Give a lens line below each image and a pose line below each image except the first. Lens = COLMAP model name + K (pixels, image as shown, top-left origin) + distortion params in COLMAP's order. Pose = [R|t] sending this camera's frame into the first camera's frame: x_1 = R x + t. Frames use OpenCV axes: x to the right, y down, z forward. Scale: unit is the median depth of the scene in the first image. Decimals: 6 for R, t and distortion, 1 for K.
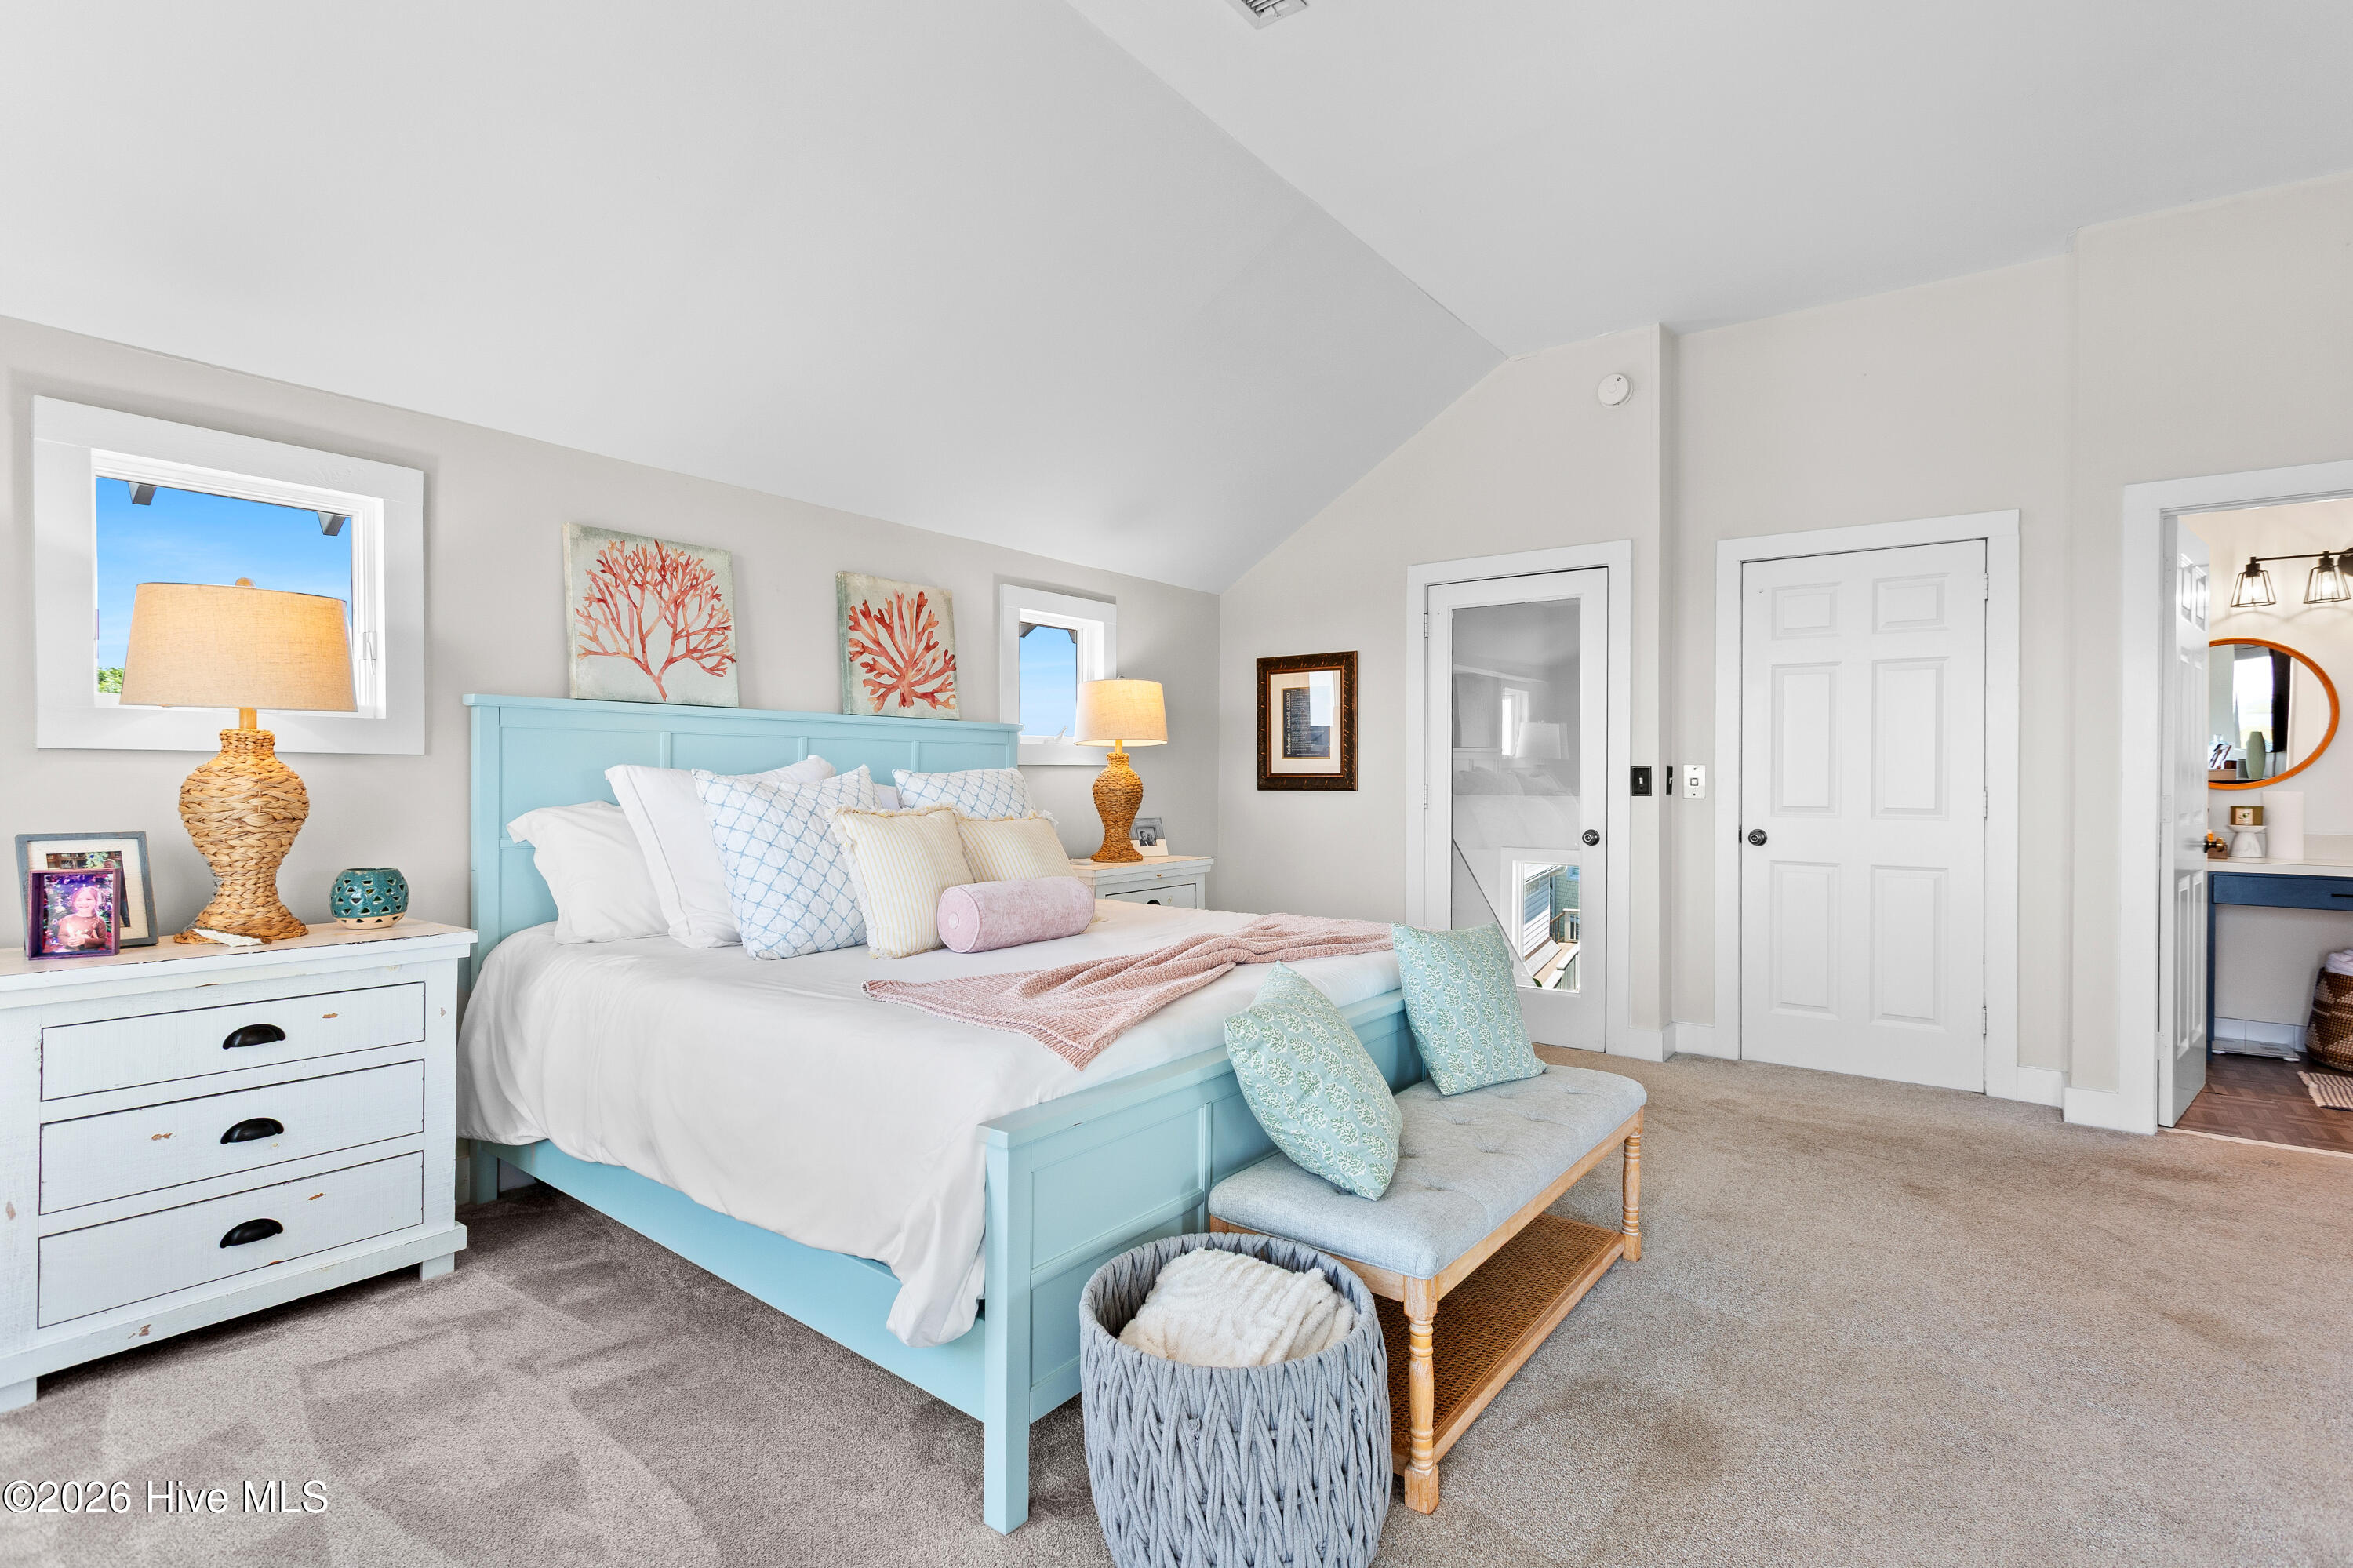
lens RADIAL K [[1145.5, 0, 1168.6], [0, 1145.5, 778.7], [0, 0, 1]] dist [0.002767, 0.003589]
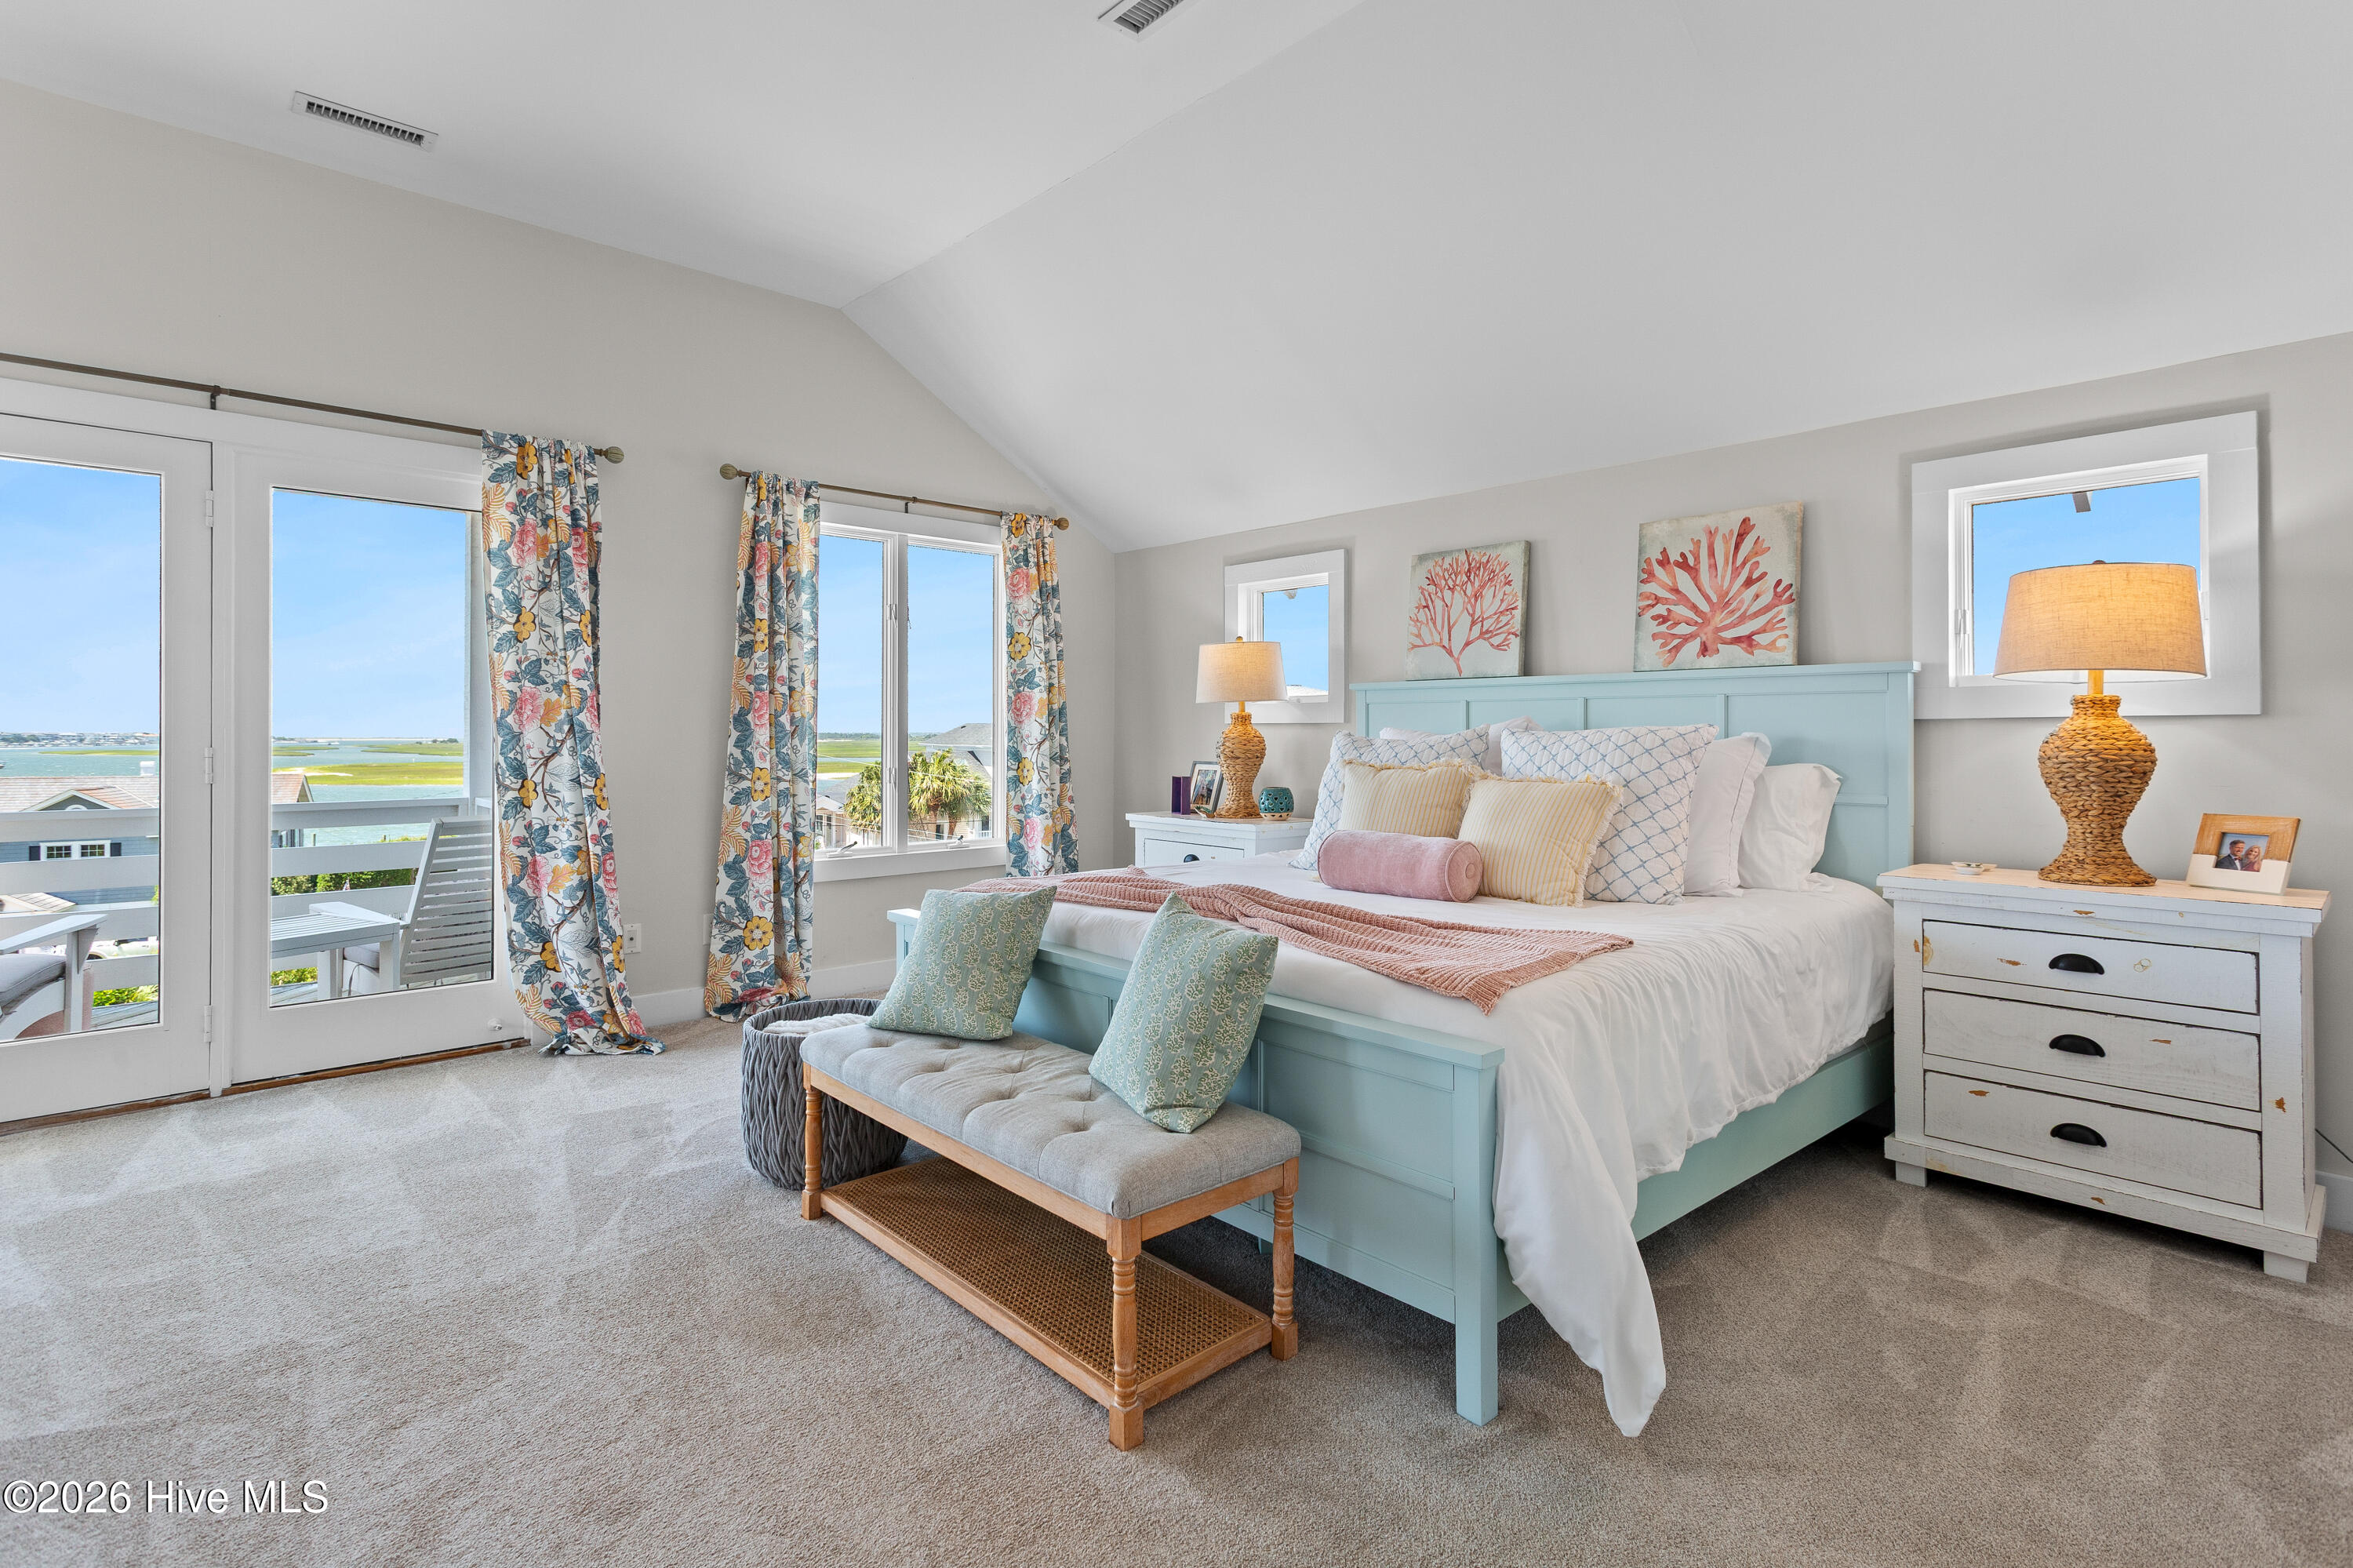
lens RADIAL K [[1145.5, 0, 1293.3], [0, 1145.5, 743.8], [0, 0, 1]] dist [0.002767, 0.003589]
pose [[-0.139561, 0.005032, -0.990201, 0.705264], [-0.004605, 0.999973, 0.005730, 0.000570], [0.990203, 0.005360, -0.139534, 0.832292]]
